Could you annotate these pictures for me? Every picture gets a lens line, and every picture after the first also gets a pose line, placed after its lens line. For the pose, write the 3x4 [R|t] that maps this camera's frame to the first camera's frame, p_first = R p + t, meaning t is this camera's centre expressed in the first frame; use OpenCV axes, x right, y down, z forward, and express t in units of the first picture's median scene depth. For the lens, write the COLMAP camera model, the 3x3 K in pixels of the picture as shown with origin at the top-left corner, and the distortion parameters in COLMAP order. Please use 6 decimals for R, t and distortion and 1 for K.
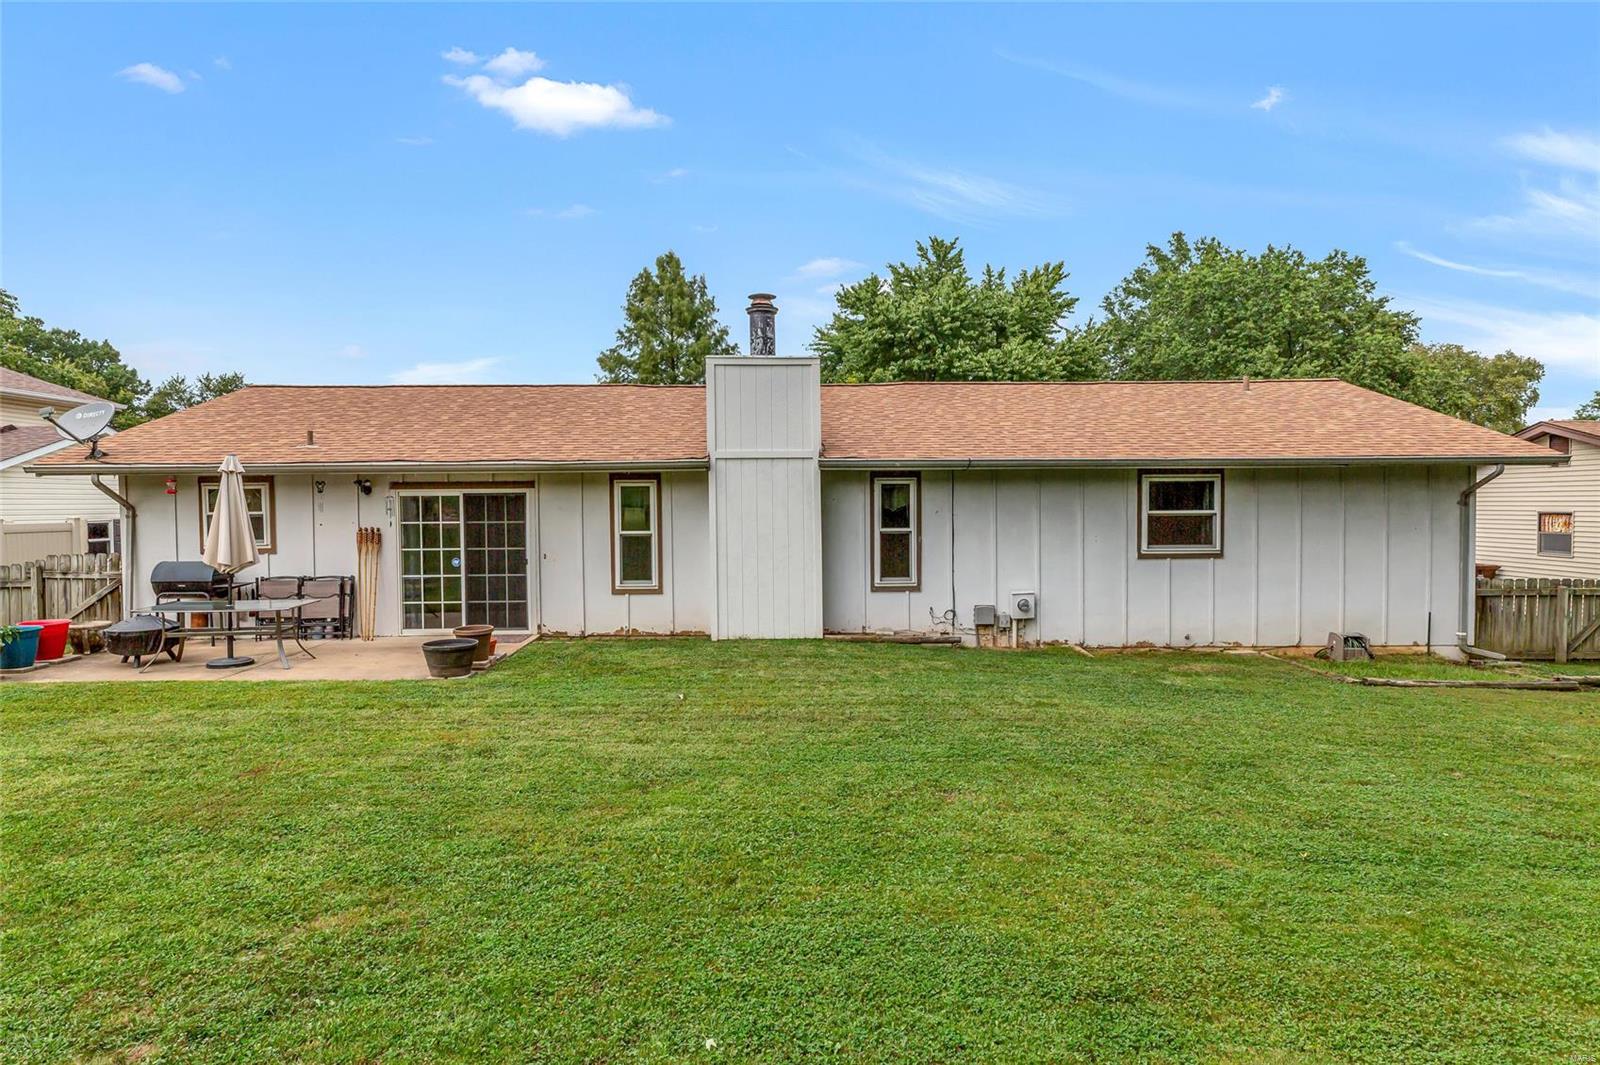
lens RADIAL K [[923.5, 0, 803.0], [0, 923.5, 553.0], [0, 0, 1]] dist [0.012964, -0.001658]
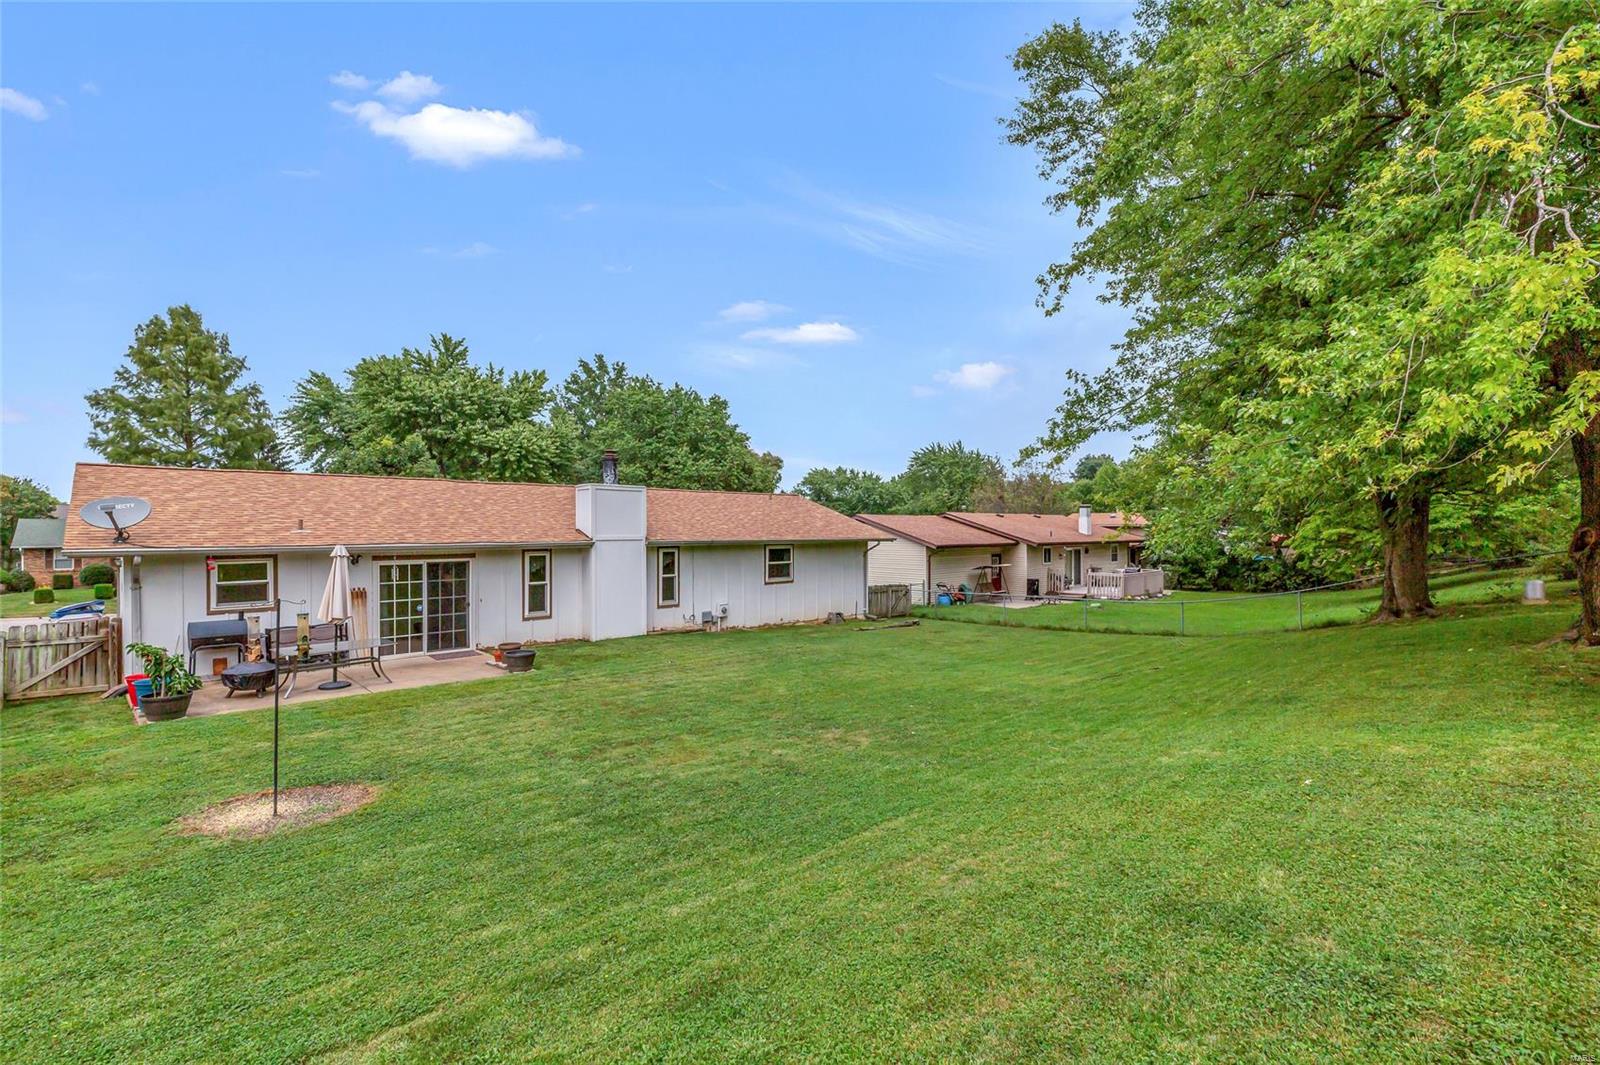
lens RADIAL K [[826.1, 0, 805.2], [0, 826.1, 527.7], [0, 0, 1]] dist [0.000409, -0.000330]
pose [[0.702052, 0.001580, 0.712124, -0.895917], [0.031601, 0.998943, -0.033371, -0.056105], [-0.711425, 0.045932, 0.701260, -0.401762]]
